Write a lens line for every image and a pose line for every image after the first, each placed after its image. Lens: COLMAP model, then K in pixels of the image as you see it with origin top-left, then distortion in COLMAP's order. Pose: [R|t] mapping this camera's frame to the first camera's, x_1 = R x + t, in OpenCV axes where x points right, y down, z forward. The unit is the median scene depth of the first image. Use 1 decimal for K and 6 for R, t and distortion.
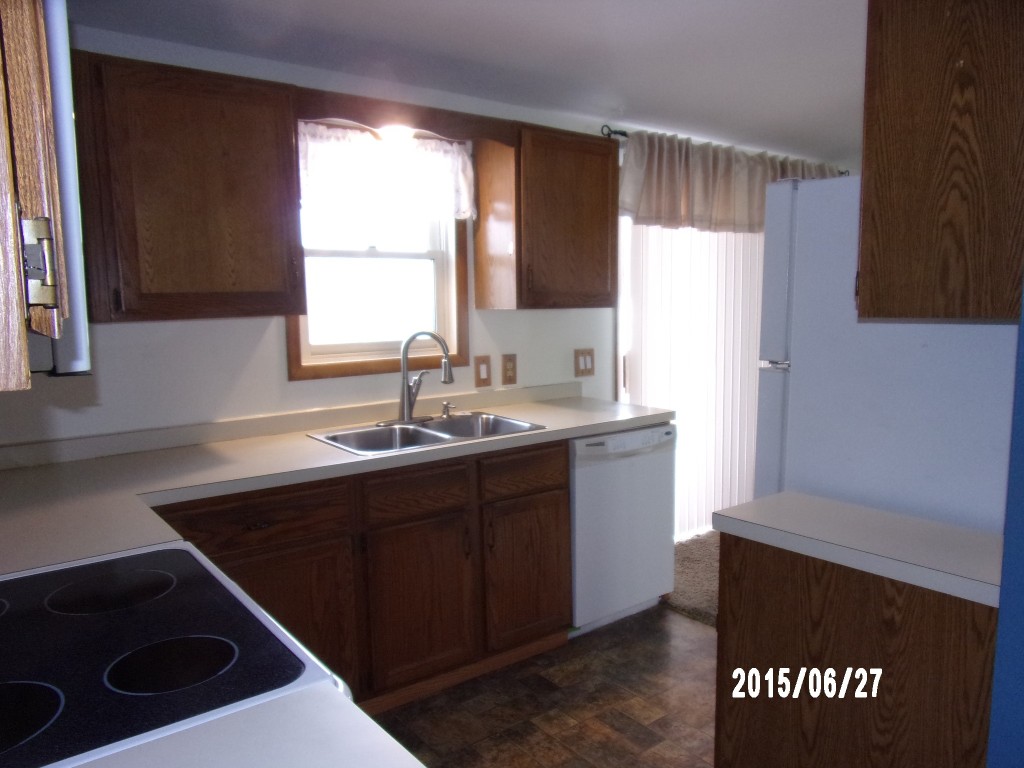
lens RADIAL K [[739.6, 0, 516.4], [0, 739.6, 384.9], [0, 0, 1]] dist [-0.027868, 0.006241]
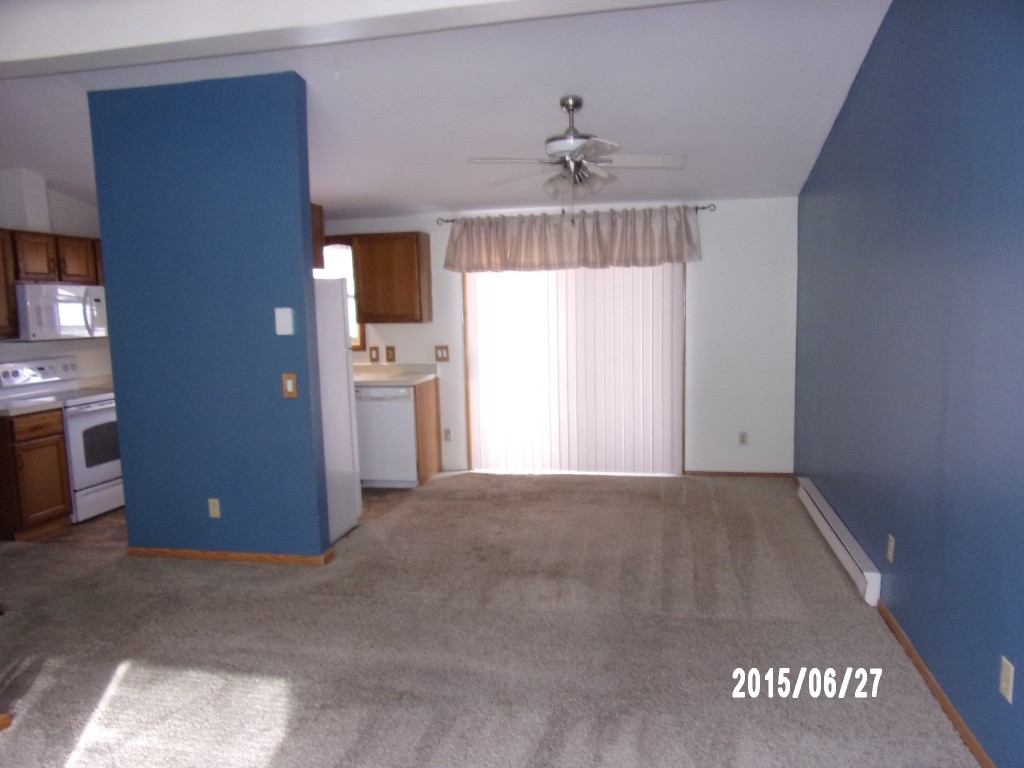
lens RADIAL K [[739.6, 0, 514.9], [0, 739.6, 386.2], [0, 0, 1]] dist [-0.027868, 0.006241]
pose [[0.650965, 0.082396, -0.754623, 1.708228], [-0.076064, 0.996169, 0.043155, -0.047214], [0.755287, 0.029307, 0.654738, -0.002603]]
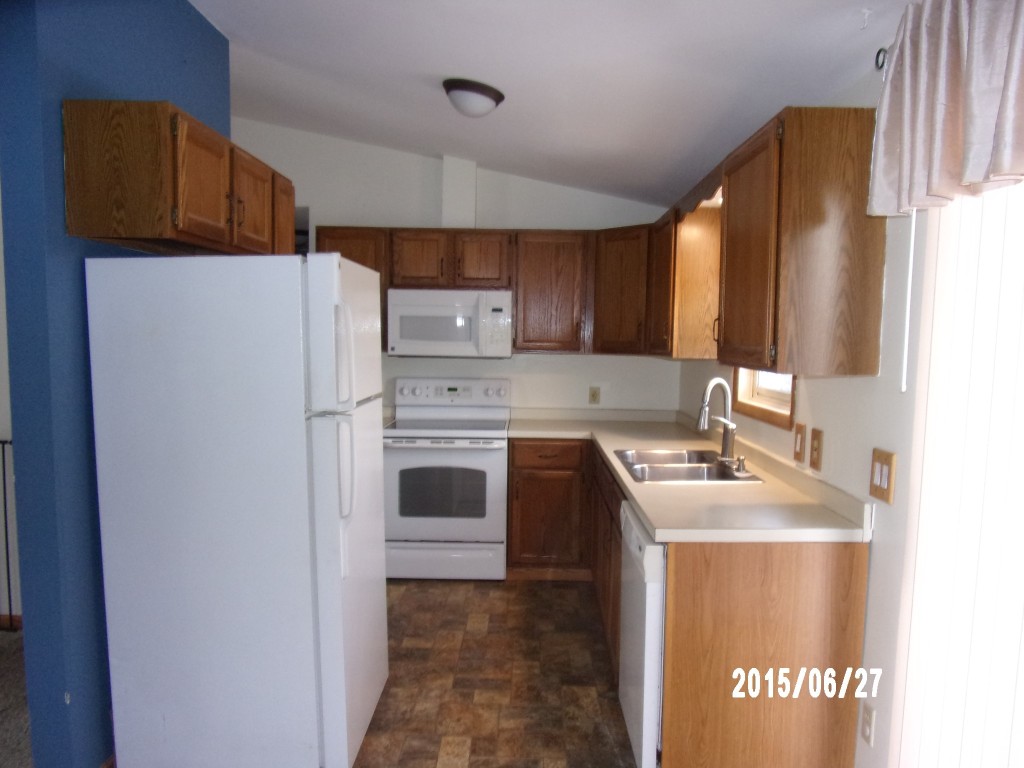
lens RADIAL K [[739.6, 0, 518.3], [0, 739.6, 385.0], [0, 0, 1]] dist [-0.027868, 0.006241]
pose [[-0.607916, 0.066353, -0.791224, 0.790216], [-0.095713, 0.983112, 0.155983, -0.180000], [0.788211, 0.170555, -0.591299, 1.243541]]
